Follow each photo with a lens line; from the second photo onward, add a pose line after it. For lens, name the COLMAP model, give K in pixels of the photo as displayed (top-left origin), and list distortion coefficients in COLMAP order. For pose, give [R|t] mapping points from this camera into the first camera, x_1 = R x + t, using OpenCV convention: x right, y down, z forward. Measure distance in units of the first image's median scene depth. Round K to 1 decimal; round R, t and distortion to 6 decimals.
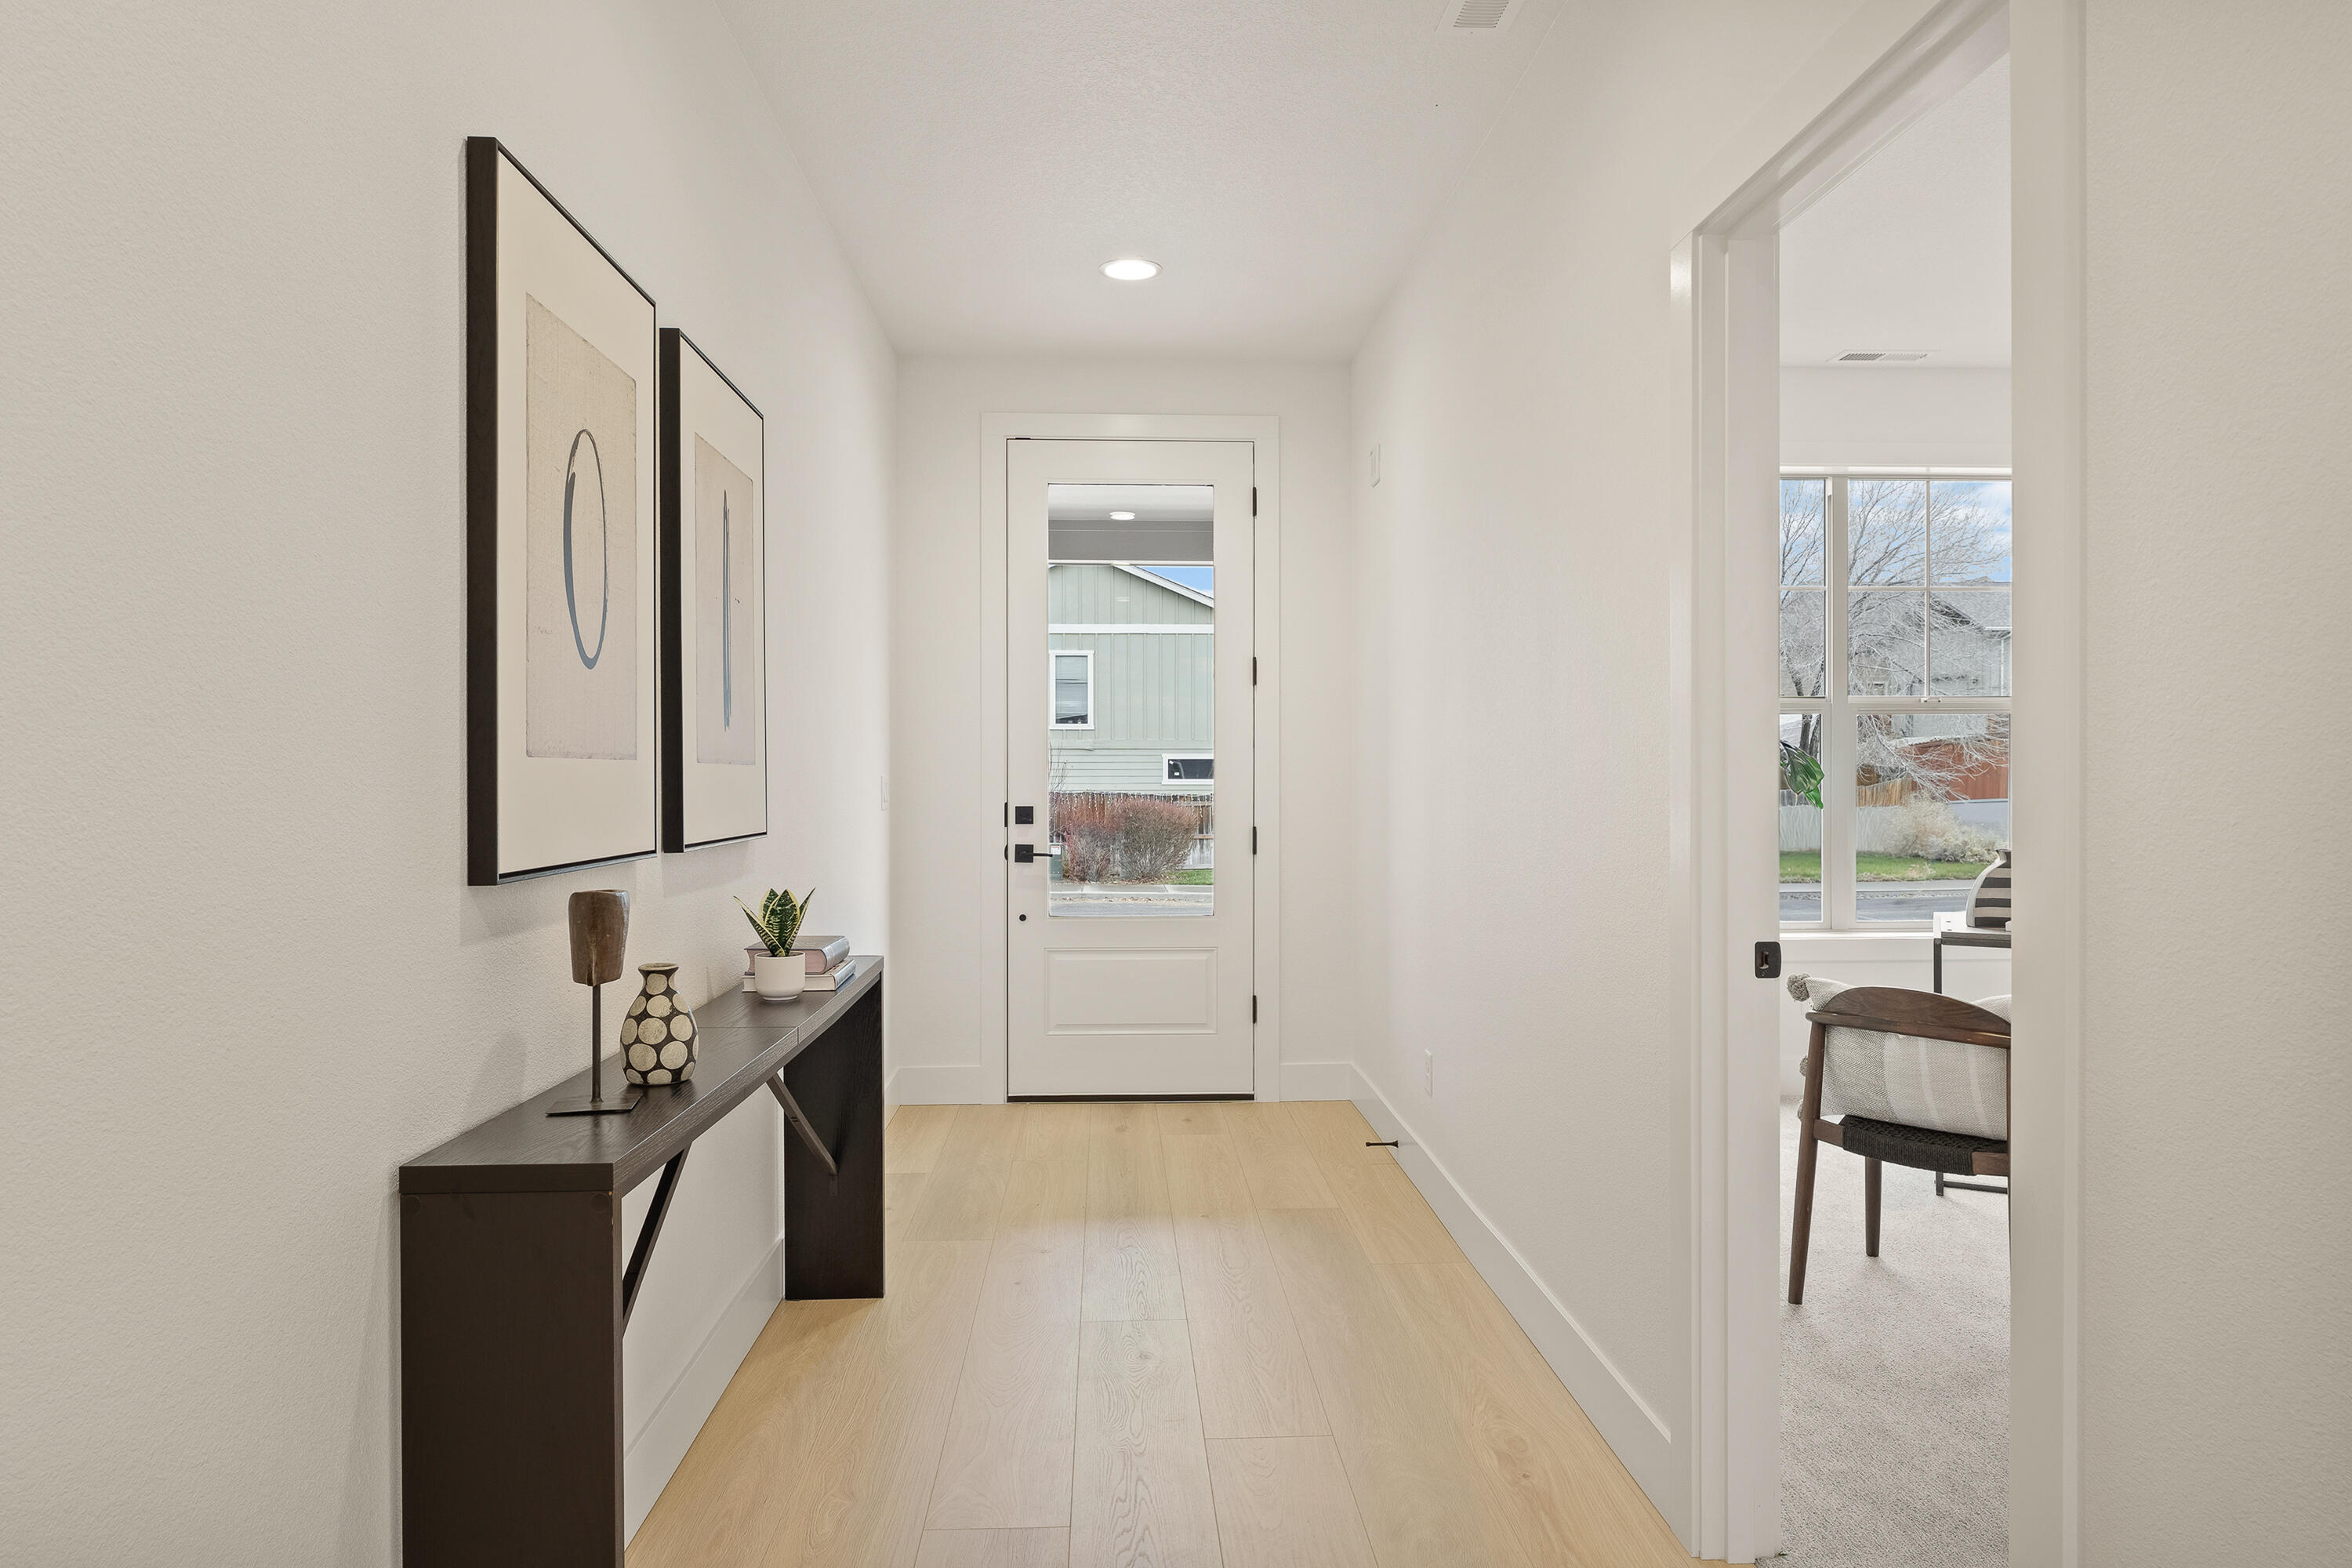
lens RADIAL K [[1413.1, 0, 1169.8], [0, 1413.1, 788.8], [0, 0, 1]] dist [-0.004414, -0.001434]
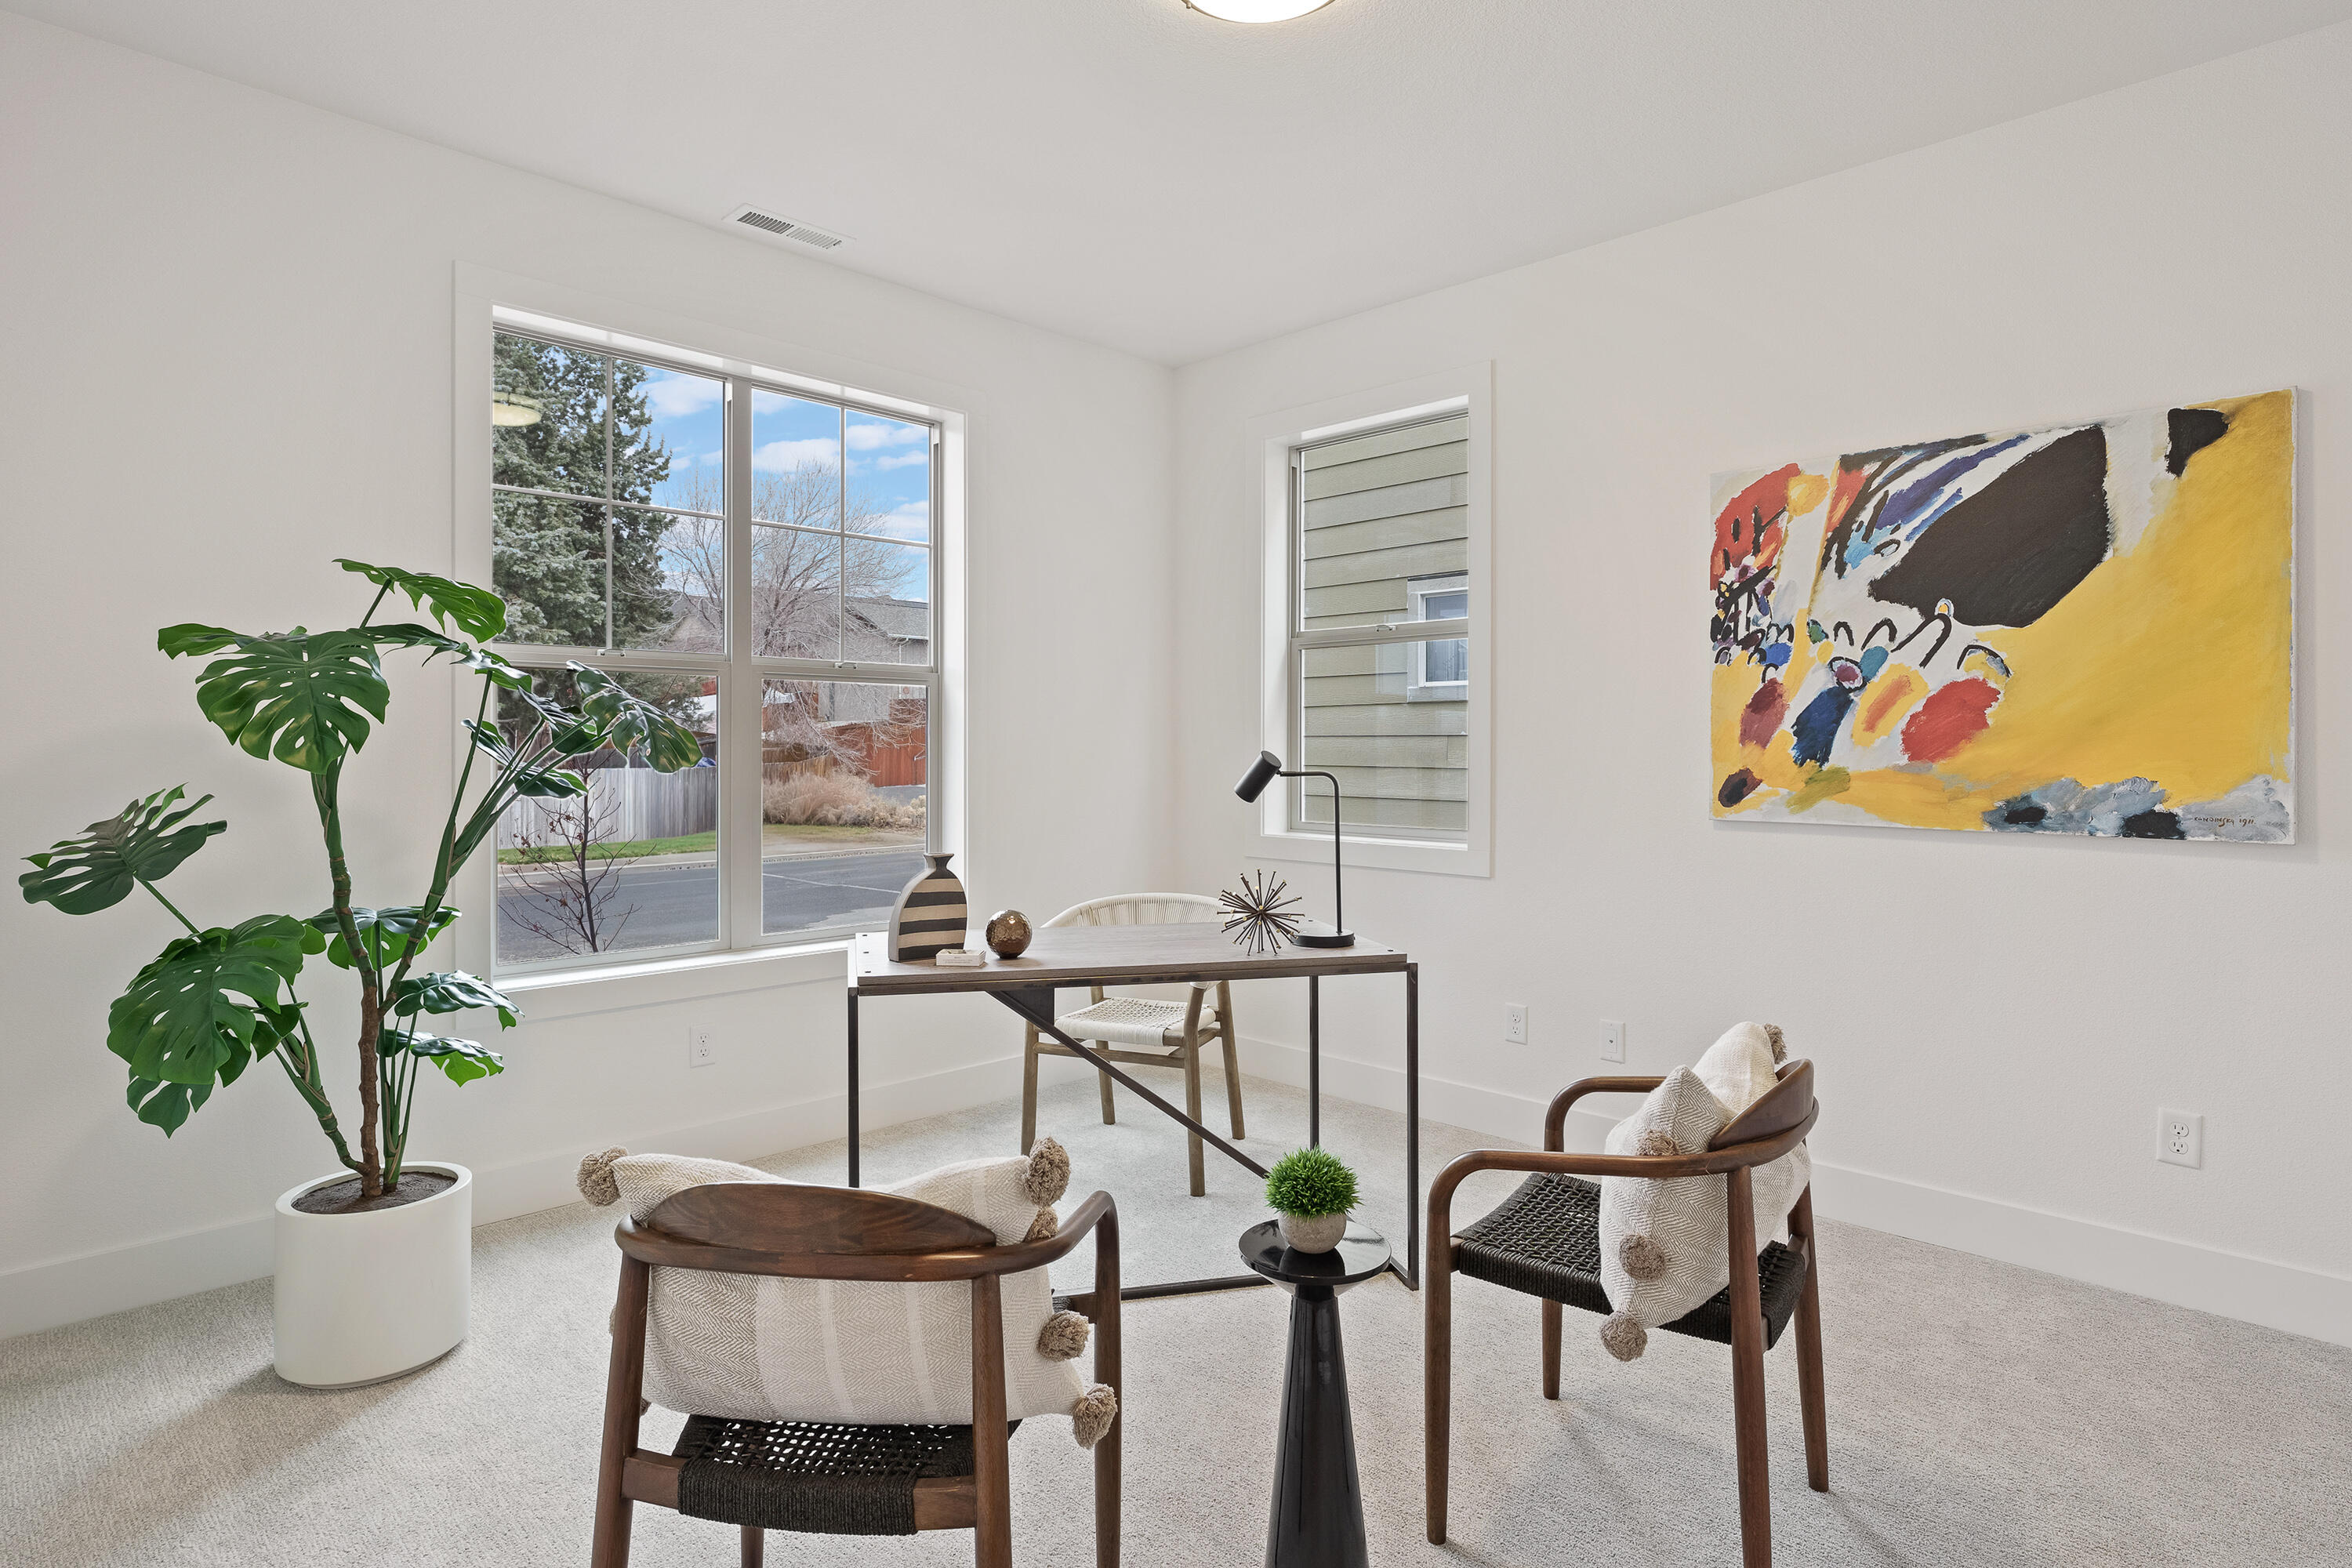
lens RADIAL K [[1231.4, 0, 1173.2], [0, 1231.4, 775.1], [0, 0, 1]] dist [-0.004481, -0.000281]
pose [[0.729803, -0.004226, 0.683644, 0.241772], [-0.002624, 0.999956, 0.008982, -0.006014], [-0.683652, -0.008349, 0.729760, 0.443981]]
